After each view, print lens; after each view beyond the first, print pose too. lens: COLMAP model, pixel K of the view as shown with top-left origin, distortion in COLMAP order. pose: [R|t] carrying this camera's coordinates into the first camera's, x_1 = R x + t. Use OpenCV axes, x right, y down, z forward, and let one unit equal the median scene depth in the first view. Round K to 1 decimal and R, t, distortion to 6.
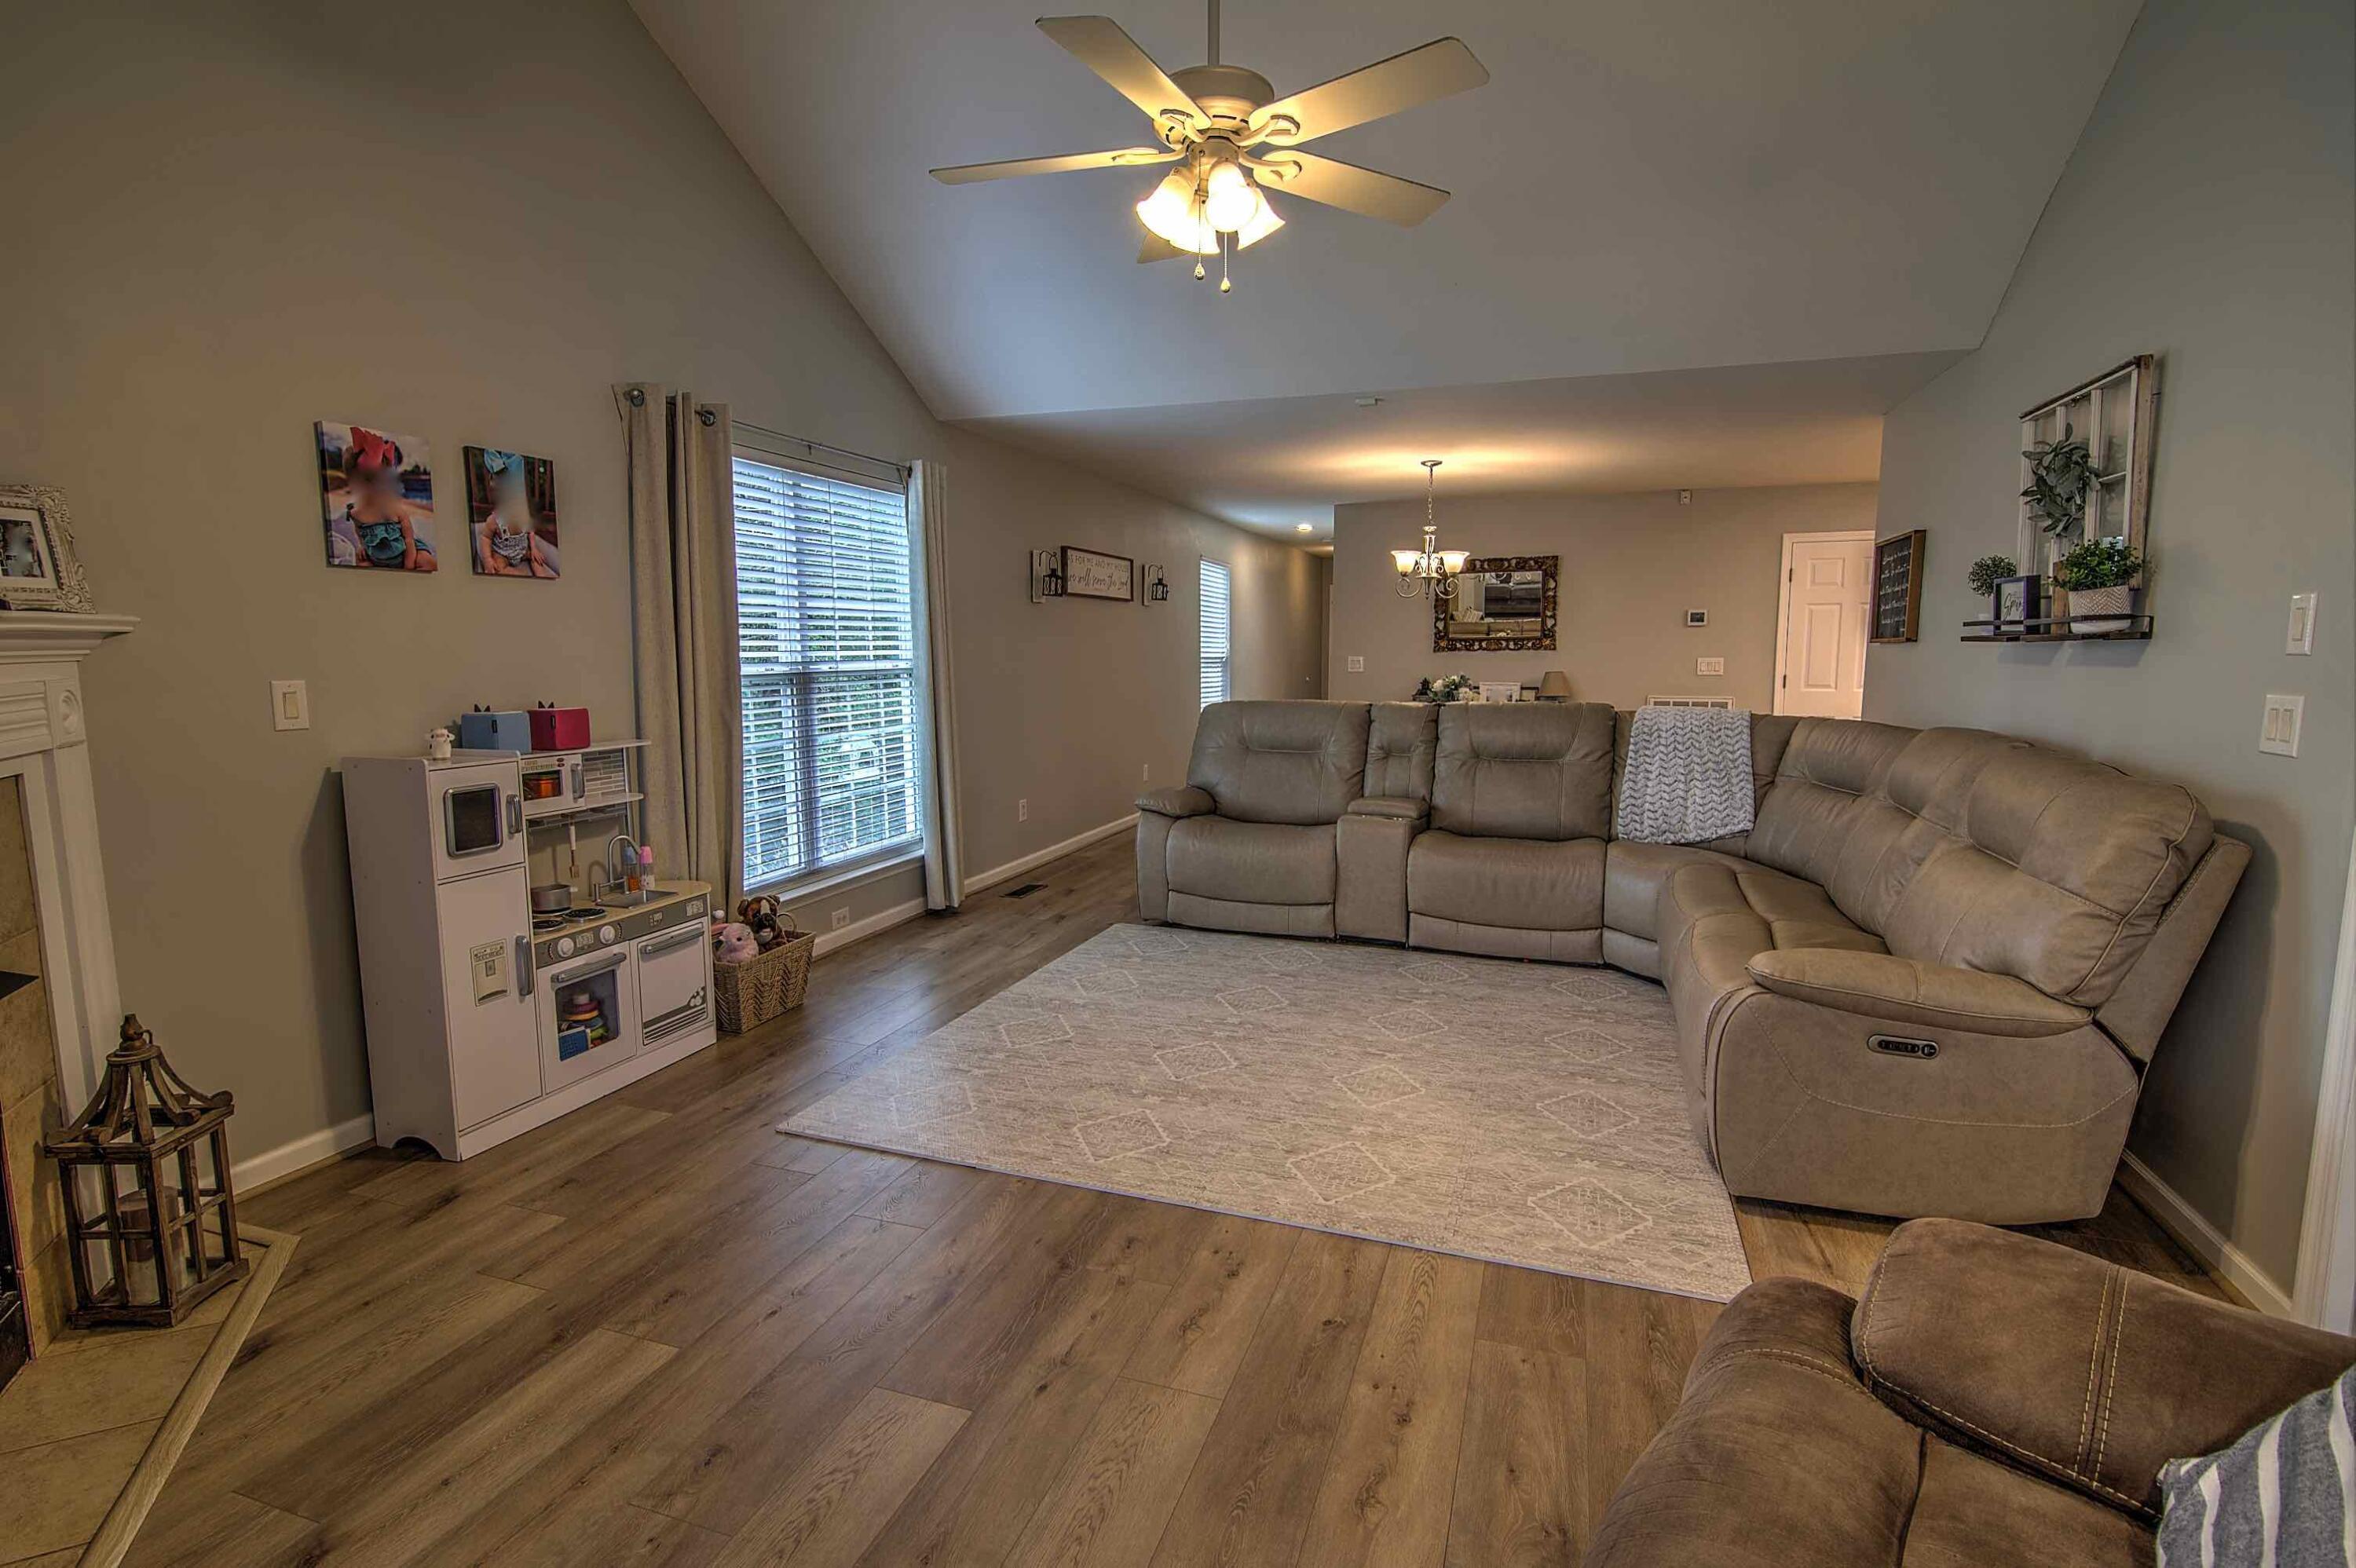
lens RADIAL K [[1121.4, 0, 1184.9], [0, 1121.4, 775.9], [0, 0, 1]] dist [-0.003287, -0.001142]
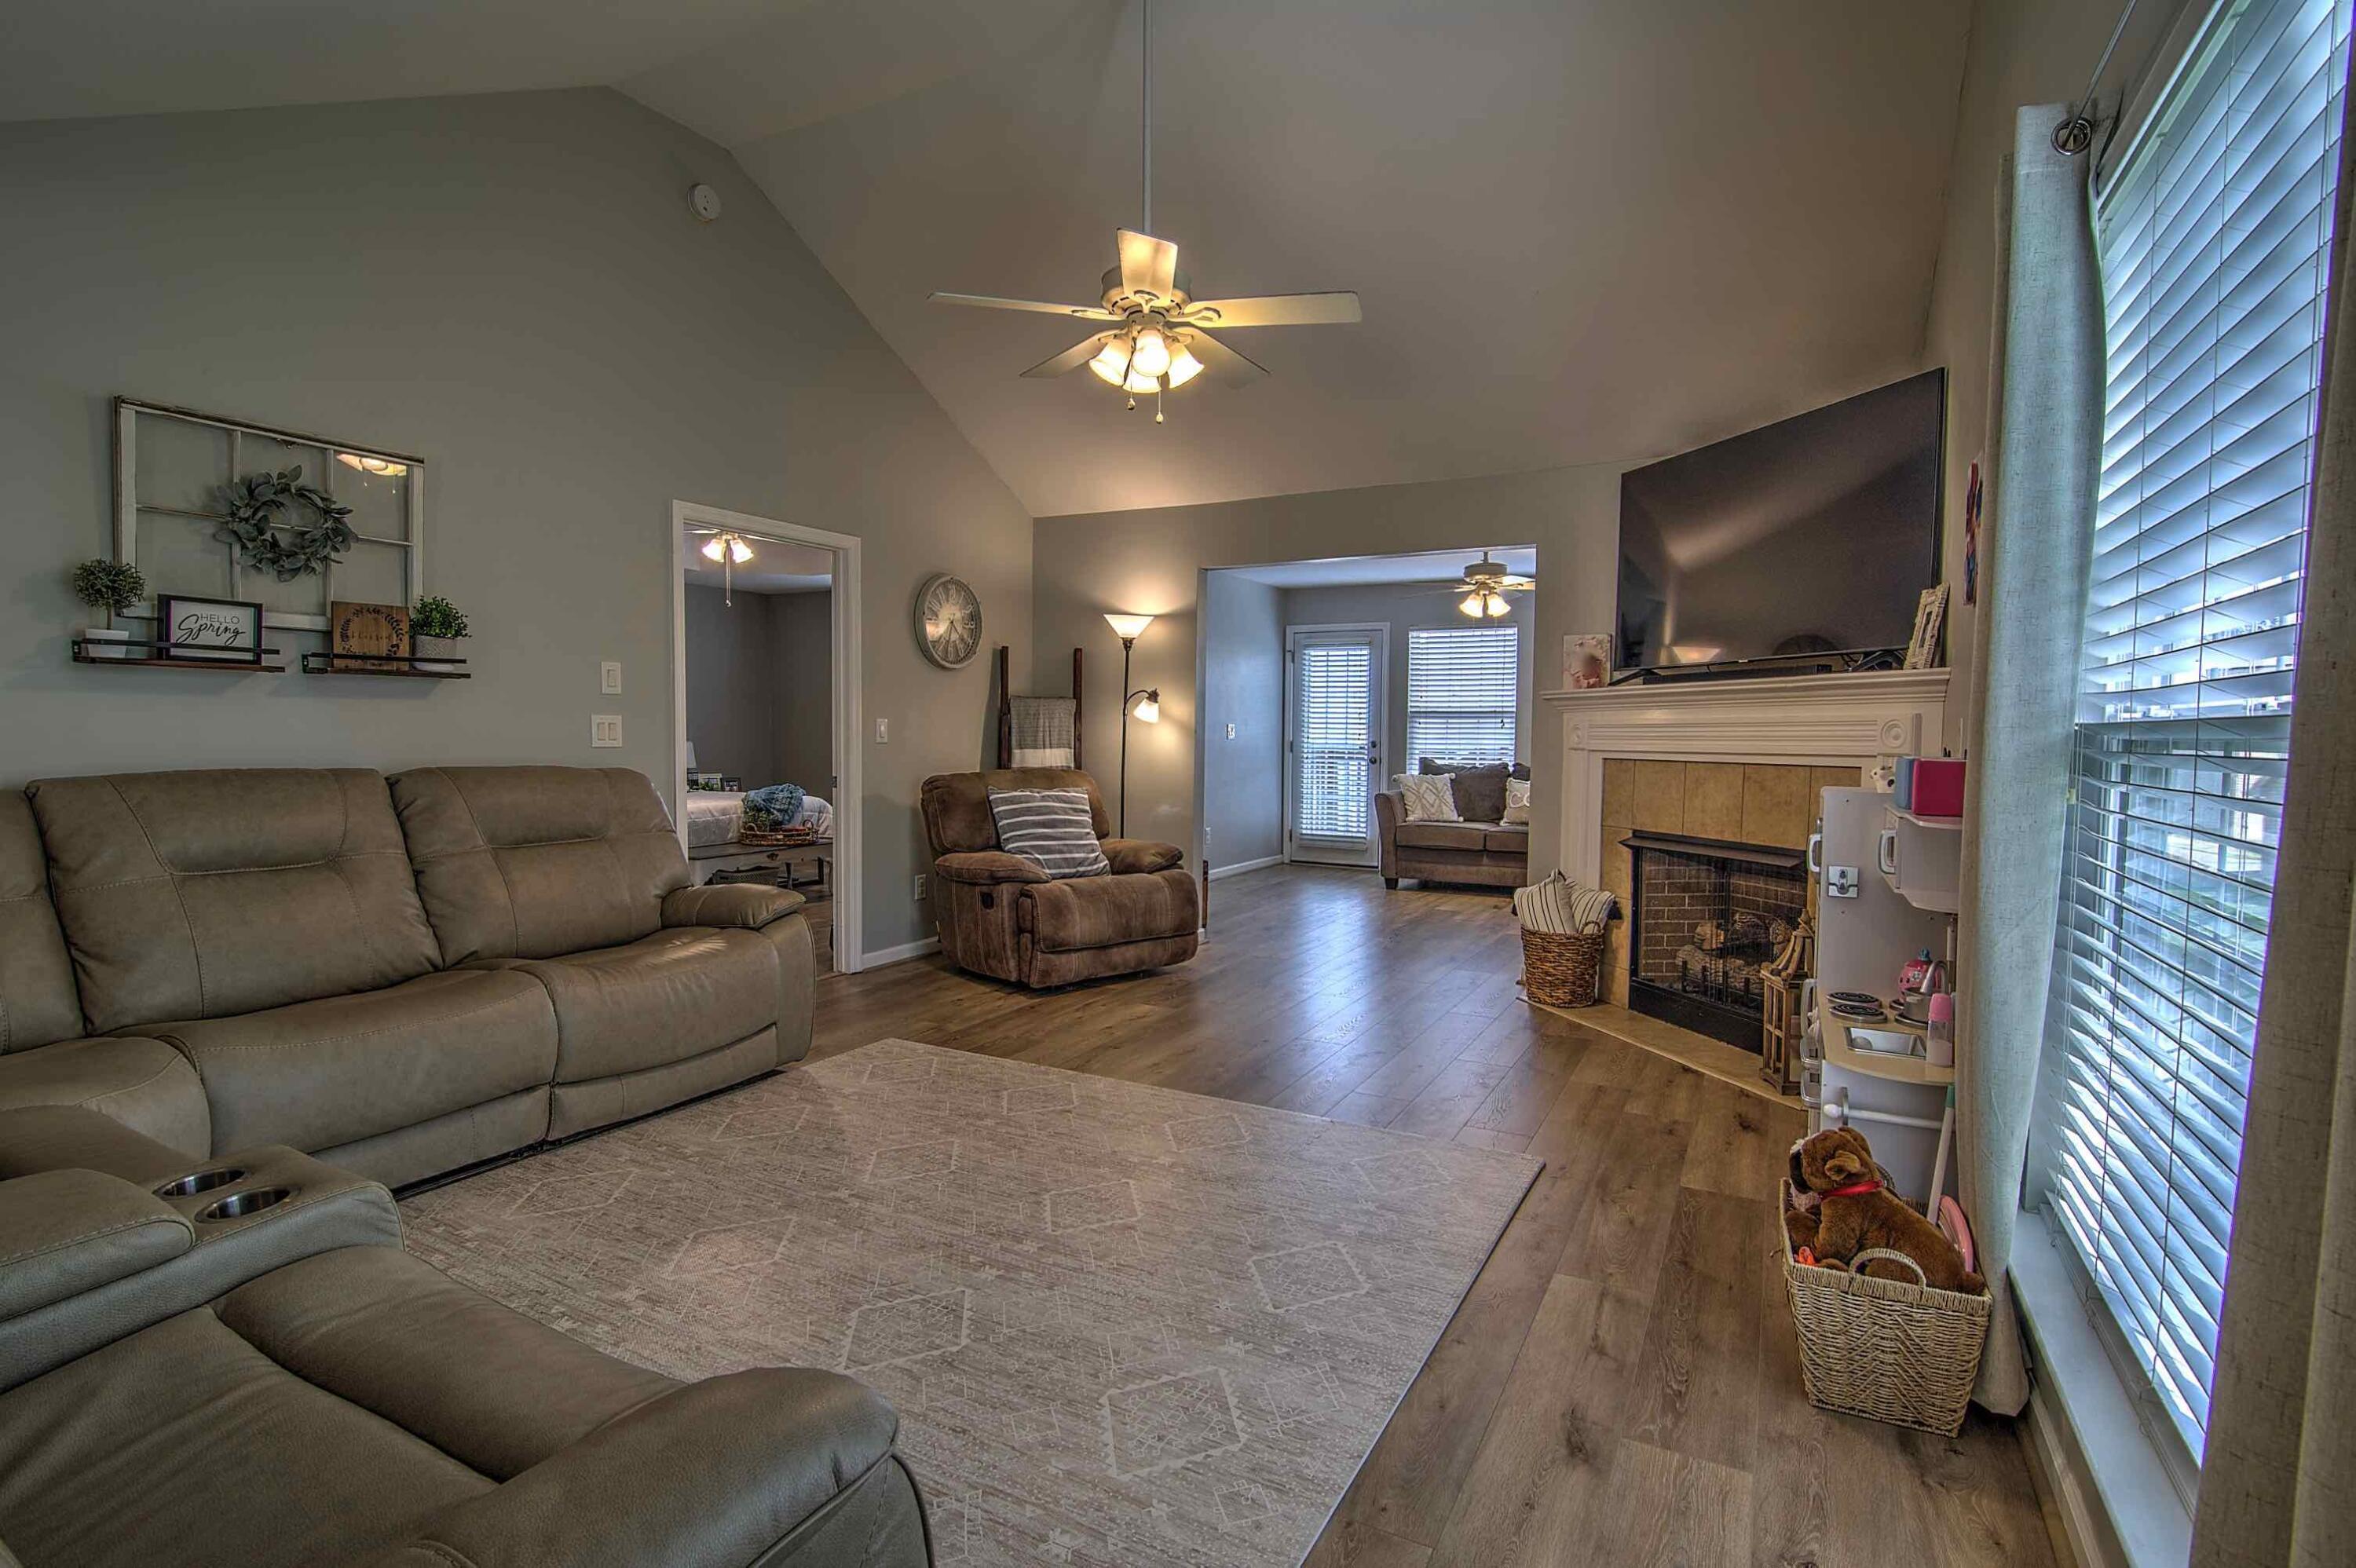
lens RADIAL K [[1121.4, 0, 1173.2], [0, 1121.4, 779.4], [0, 0, 1]] dist [-0.003287, -0.001142]
pose [[-0.985017, -0.015417, 0.171766, -0.196035], [0.012138, 0.987328, 0.158228, -0.179157], [-0.172029, 0.157942, -0.972348, 1.902396]]
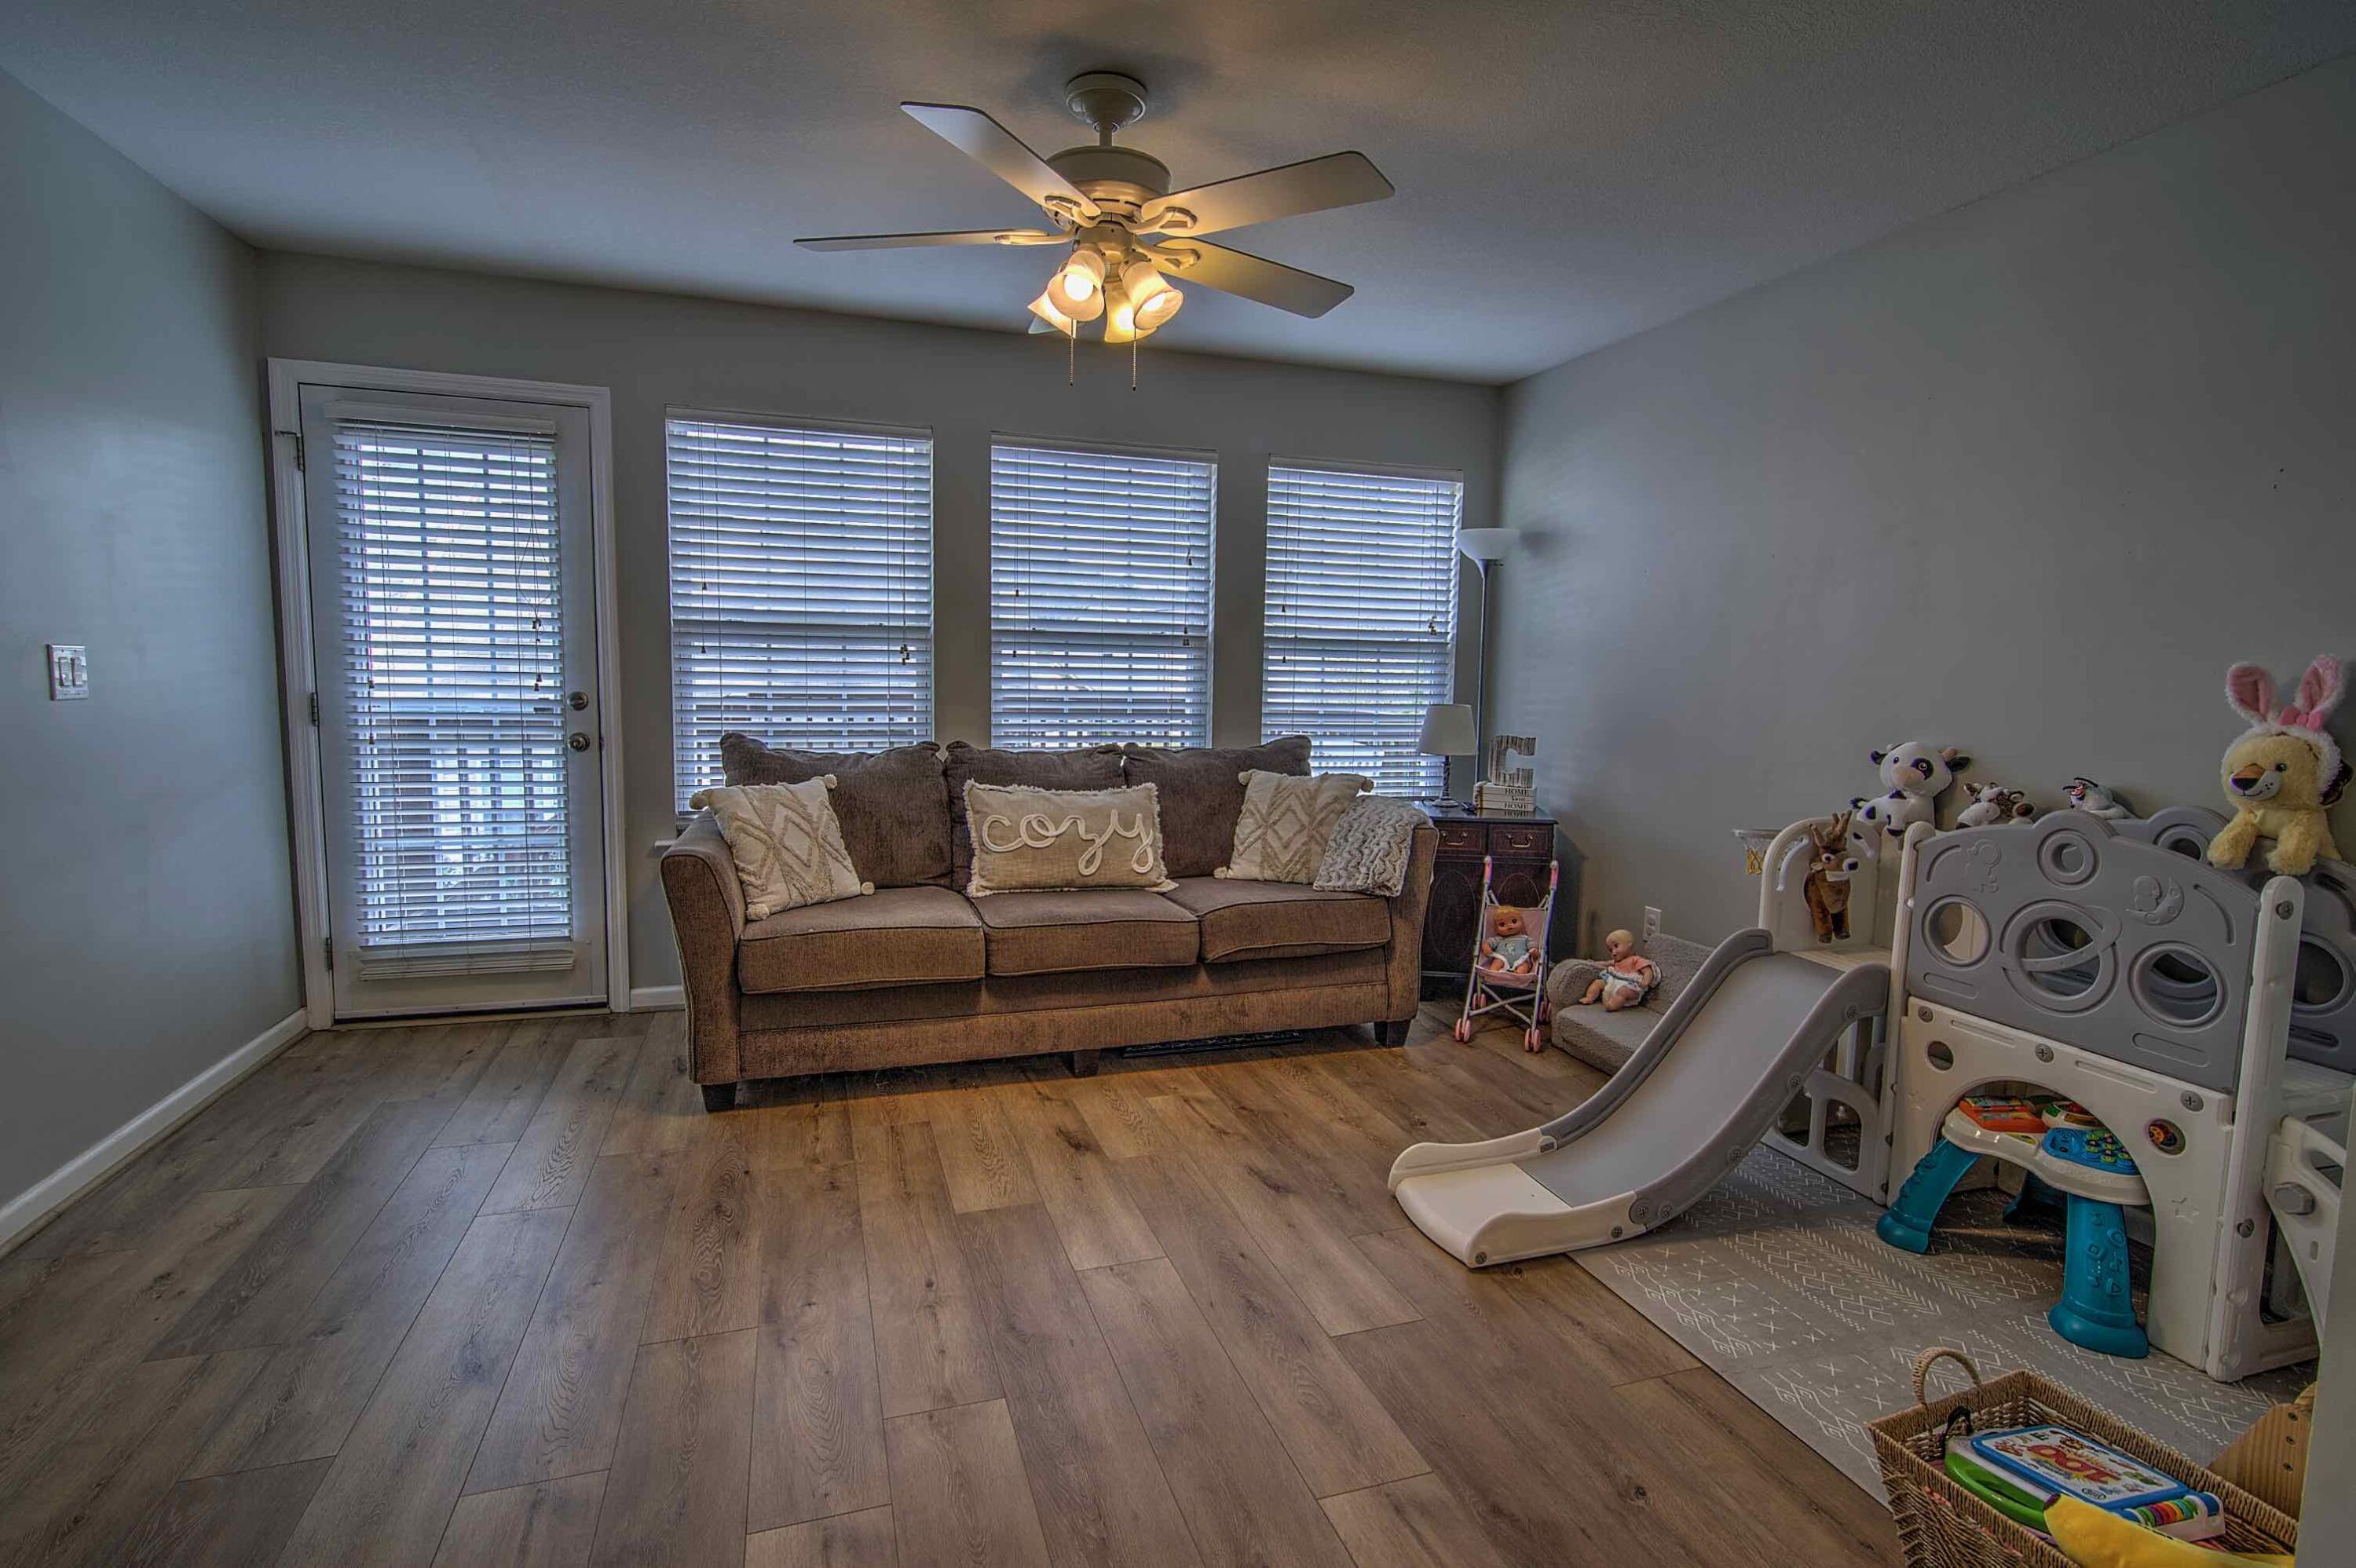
lens RADIAL K [[1121.4, 0, 1177.8], [0, 1121.4, 778.4], [0, 0, 1]] dist [-0.003287, -0.001142]
pose [[-0.797103, 0.047076, -0.602006, 0.003119], [-0.090387, 0.976423, 0.196033, -0.001777], [0.597040, 0.210672, -0.774054, 0.202981]]
